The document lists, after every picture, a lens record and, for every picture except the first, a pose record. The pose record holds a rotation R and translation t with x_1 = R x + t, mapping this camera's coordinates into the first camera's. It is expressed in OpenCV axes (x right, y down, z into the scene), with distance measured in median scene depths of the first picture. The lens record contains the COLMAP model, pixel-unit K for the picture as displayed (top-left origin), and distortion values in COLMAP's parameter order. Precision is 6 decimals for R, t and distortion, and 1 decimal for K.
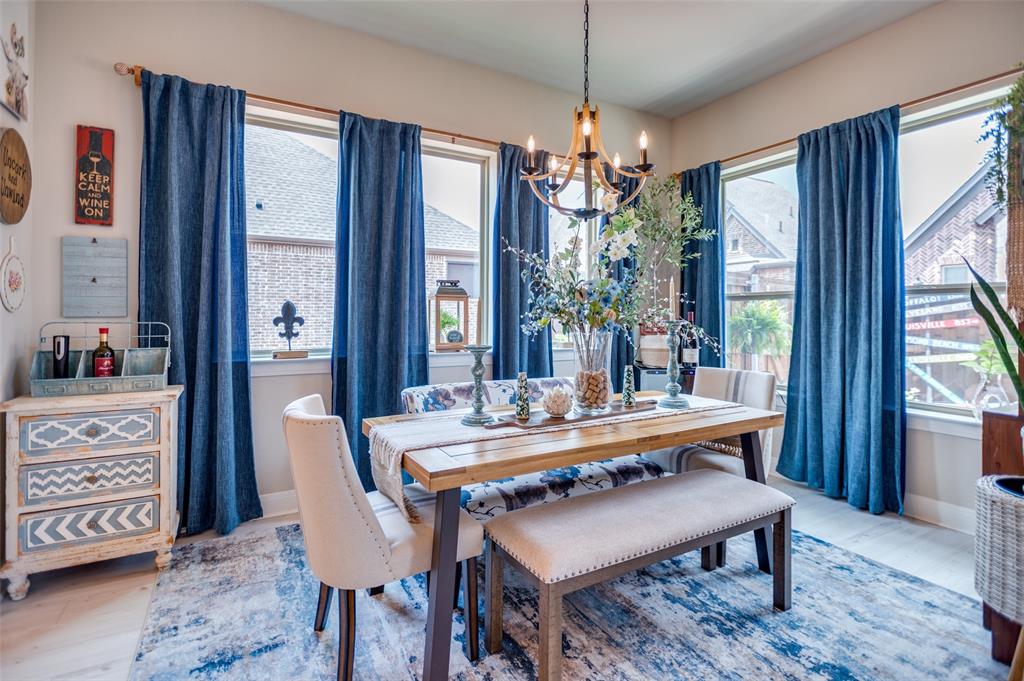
lens RADIAL K [[485.9, 0, 503.5], [0, 485.9, 312.3], [0, 0, 1]] dist [0.002196, -0.002441]
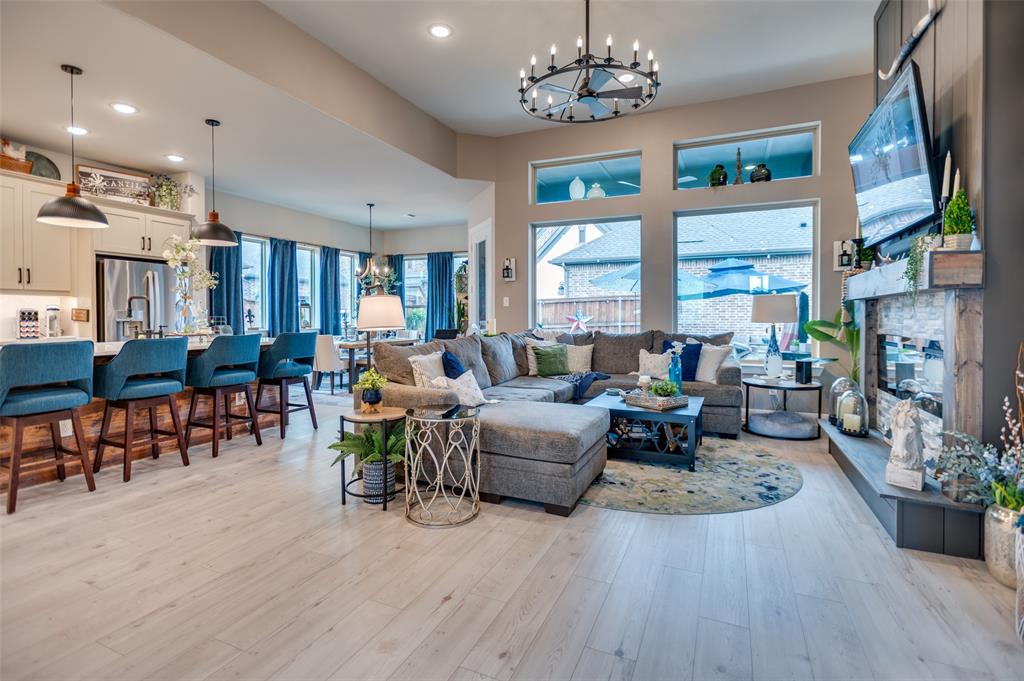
lens RADIAL K [[485.9, 0, 505.8], [0, 485.9, 322.4], [0, 0, 1]] dist [0.002196, -0.002441]
pose [[0.804573, -0.012840, 0.593715, -0.885690], [-0.000220, 0.999760, 0.021920, -0.006774], [-0.593854, -0.017767, 0.804377, -1.909523]]
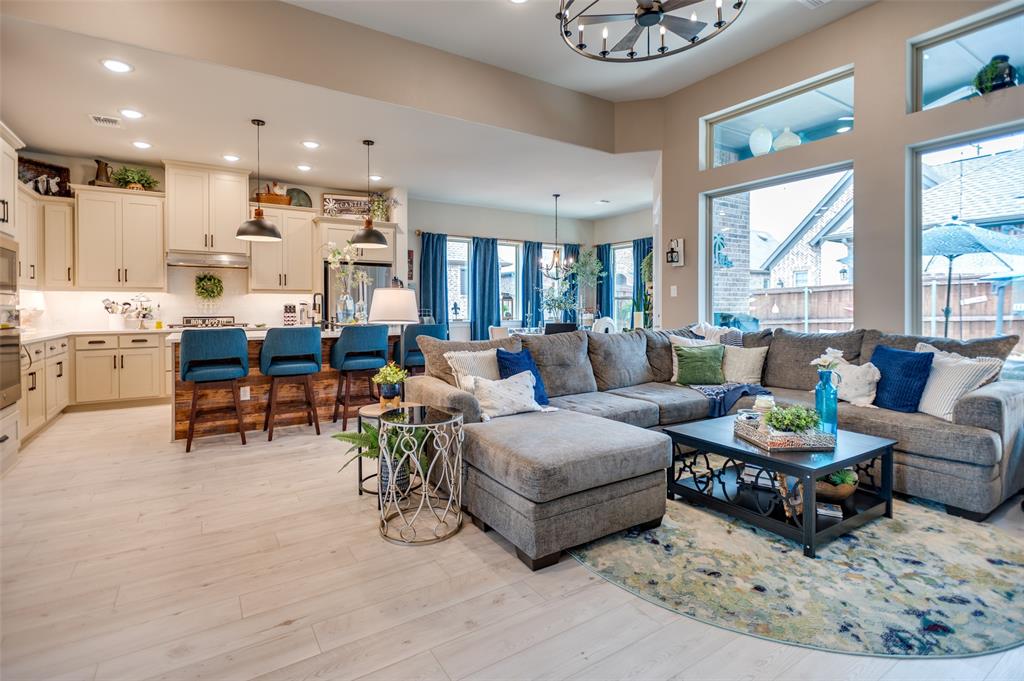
lens RADIAL K [[485.9, 0, 506.6], [0, 485.9, 314.2], [0, 0, 1]] dist [0.002196, -0.002441]
pose [[0.998187, -0.007460, 0.059722, -0.312925], [0.006225, 0.999764, 0.020835, -0.007824], [-0.059863, -0.020425, 0.997998, -1.942792]]
